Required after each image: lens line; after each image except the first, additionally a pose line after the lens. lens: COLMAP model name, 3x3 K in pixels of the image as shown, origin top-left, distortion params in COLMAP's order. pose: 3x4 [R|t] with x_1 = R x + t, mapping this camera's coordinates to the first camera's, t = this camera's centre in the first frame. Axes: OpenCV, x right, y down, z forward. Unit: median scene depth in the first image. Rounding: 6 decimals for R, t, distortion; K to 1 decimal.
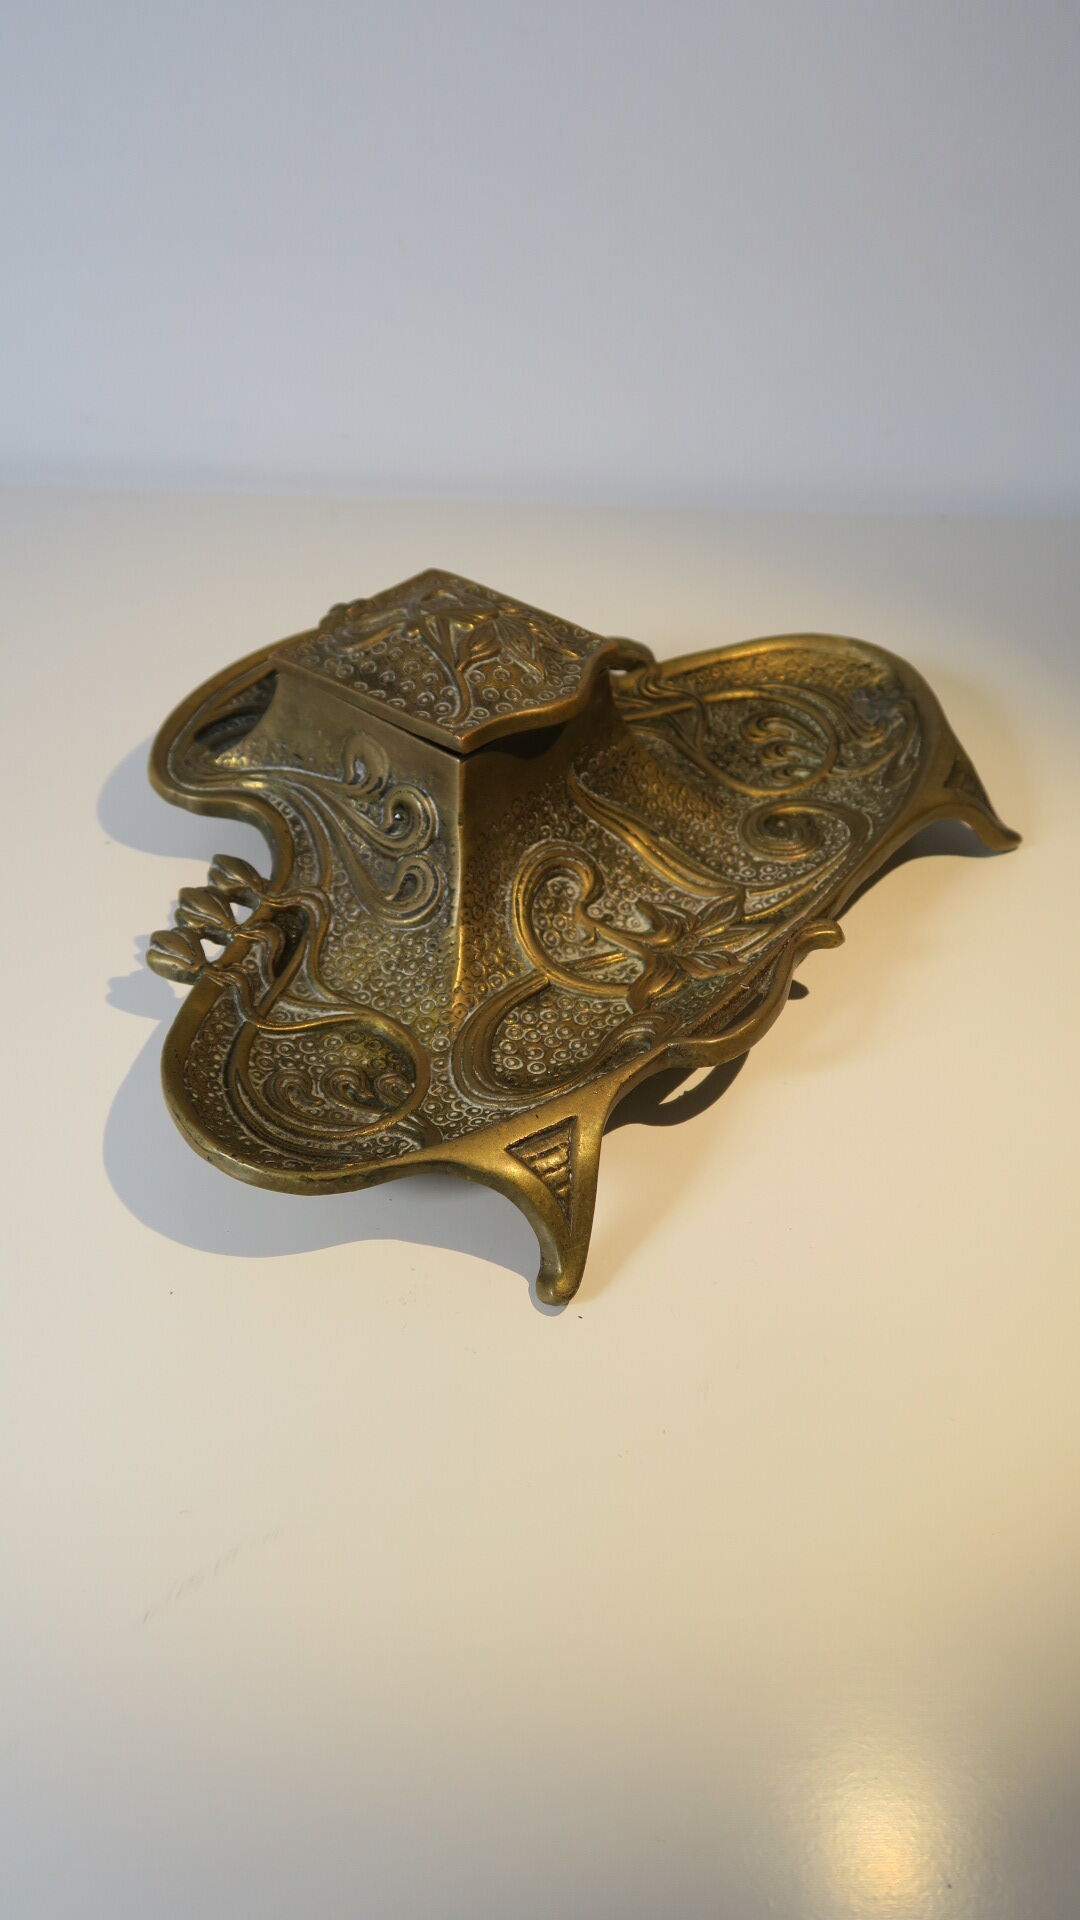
lens RADIAL K [[1597.6, 0, 540.0], [0, 1597.6, 960.0], [0, 0, 1]] dist [0.053492, 0.000180]
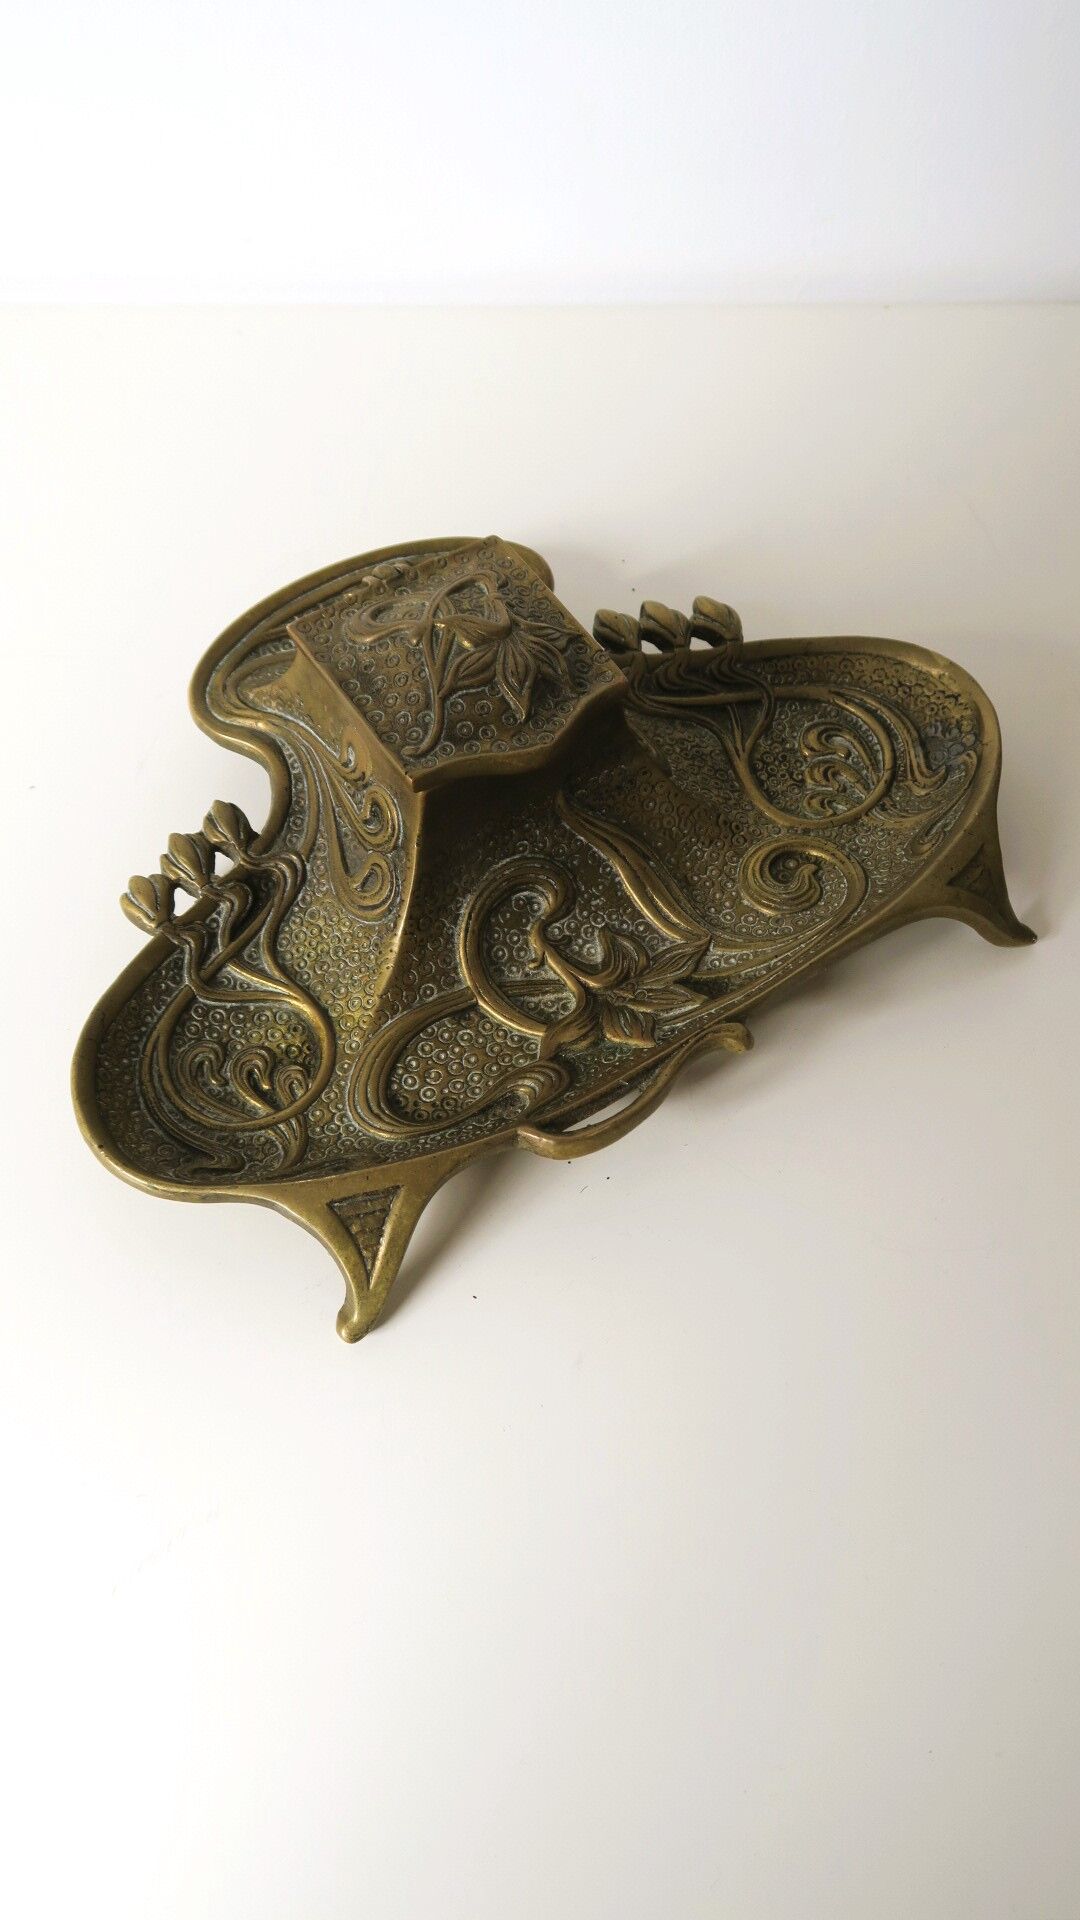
lens RADIAL K [[1508.3, 0, 536.2], [0, 1508.3, 999.6], [0, 0, 1]] dist [0.002938, 0.000135]
pose [[0.945731, 0.265071, -0.187963, 0.223285], [-0.195252, 0.925917, 0.323348, -0.309771], [0.259748, -0.269100, 0.927425, 0.088763]]
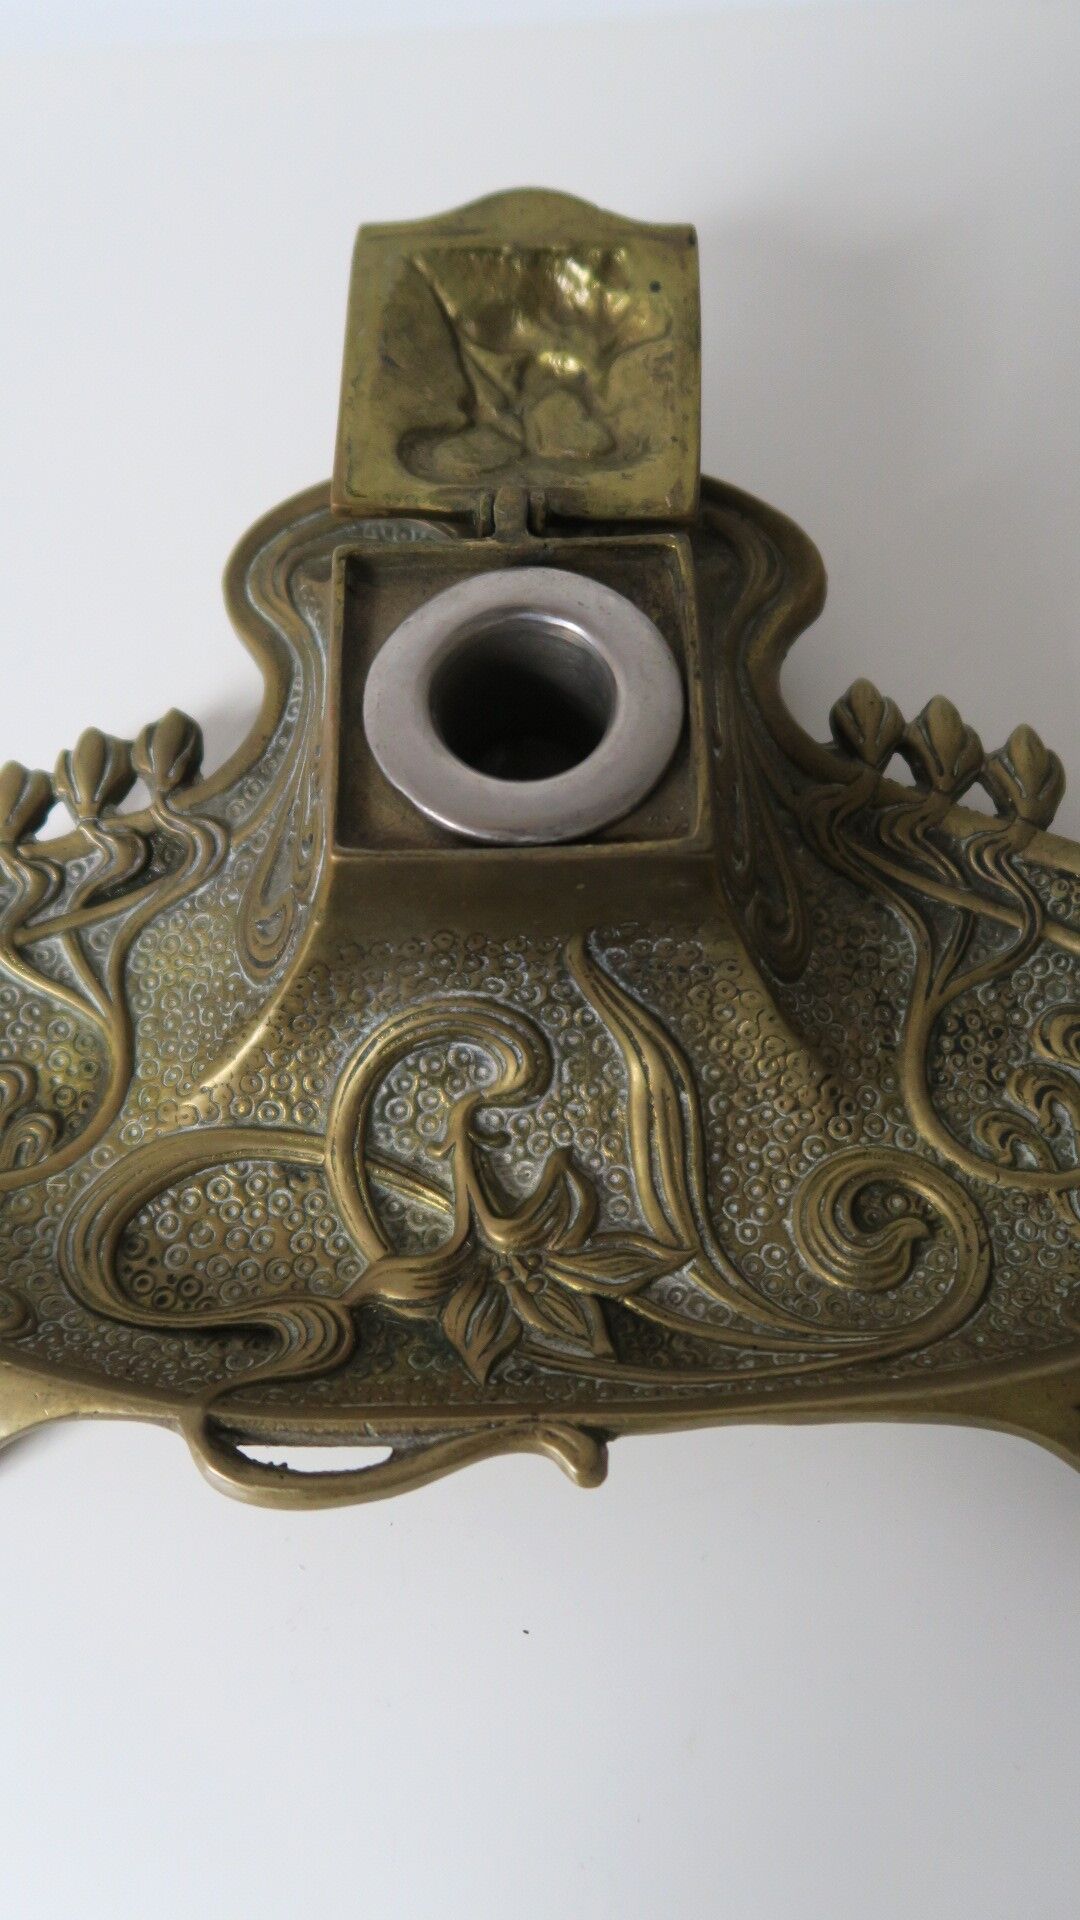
lens RADIAL K [[1597.6, 0, 540.0], [0, 1597.6, 960.0], [0, 0, 1]] dist [0.053492, 0.000180]
pose [[0.621030, 0.684893, -0.381109, 0.262928], [-0.476135, 0.715900, 0.510669, -0.440348], [0.622589, -0.135681, 0.770697, 0.522672]]
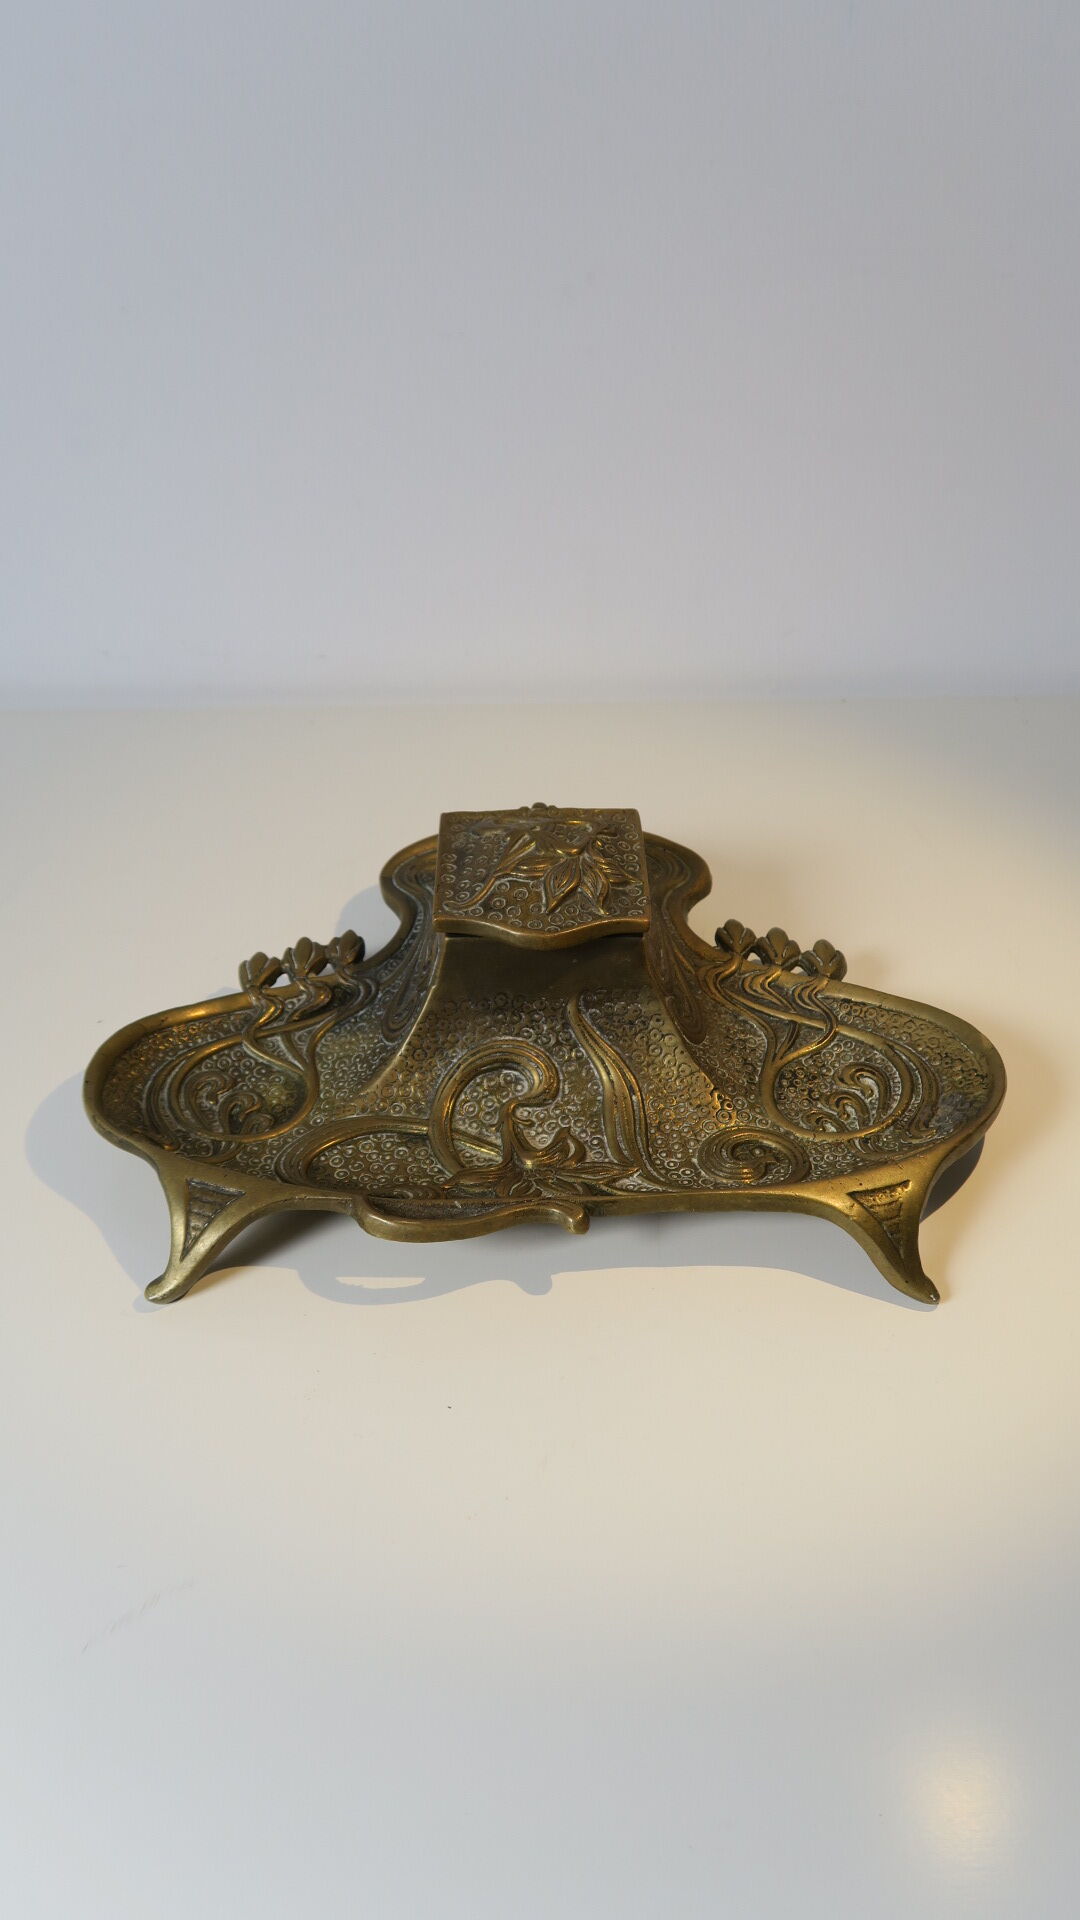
lens RADIAL K [[1597.6, 0, 540.0], [0, 1597.6, 960.0], [0, 0, 1]] dist [0.053492, 0.000180]
pose [[0.609042, 0.434053, -0.663827, 0.784588], [-0.484207, 0.866372, 0.122244, -0.281859], [0.628181, 0.246978, 0.737828, 0.128736]]
